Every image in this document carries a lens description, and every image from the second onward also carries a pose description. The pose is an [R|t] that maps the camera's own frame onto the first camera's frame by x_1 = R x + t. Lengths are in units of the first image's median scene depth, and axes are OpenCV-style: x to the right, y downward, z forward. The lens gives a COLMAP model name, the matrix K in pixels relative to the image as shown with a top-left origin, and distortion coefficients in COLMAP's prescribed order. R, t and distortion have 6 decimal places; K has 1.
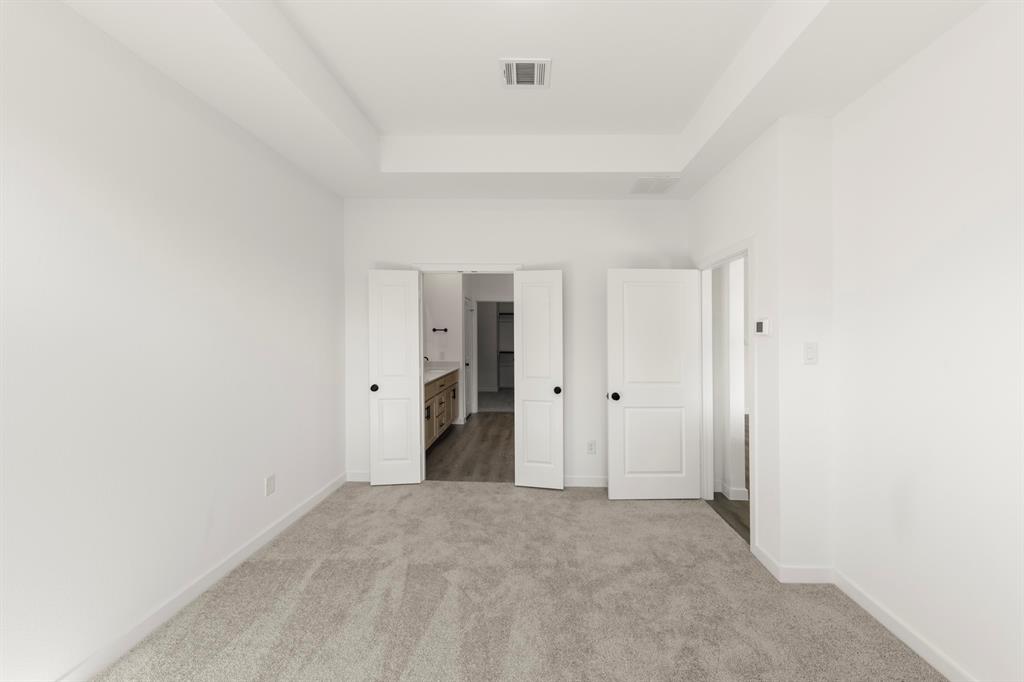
lens RADIAL K [[362.6, 0, 517.6], [0, 362.6, 337.1], [0, 0, 1]] dist [-0.002329, -0.001680]
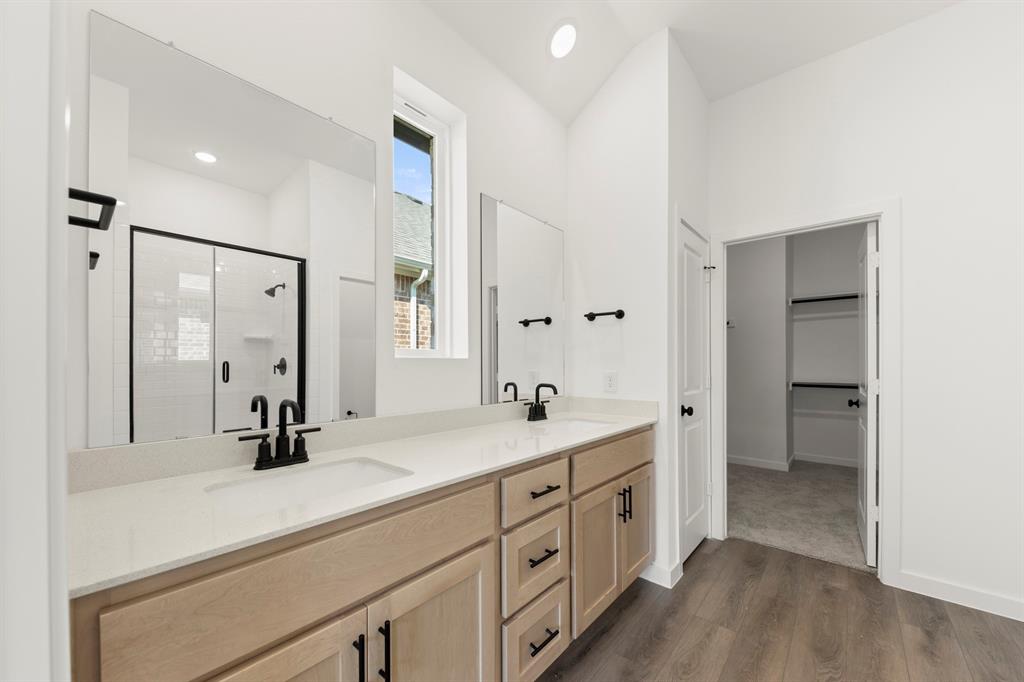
lens RADIAL K [[404.6, 0, 481.6], [0, 404.6, 361.6], [0, 0, 1]] dist [0.009444, -0.002999]
pose [[0.769639, -0.001796, -0.638477, -0.039854], [-0.005804, 0.999935, -0.009810, 0.031211], [0.638453, 0.011256, 0.769579, 0.549378]]
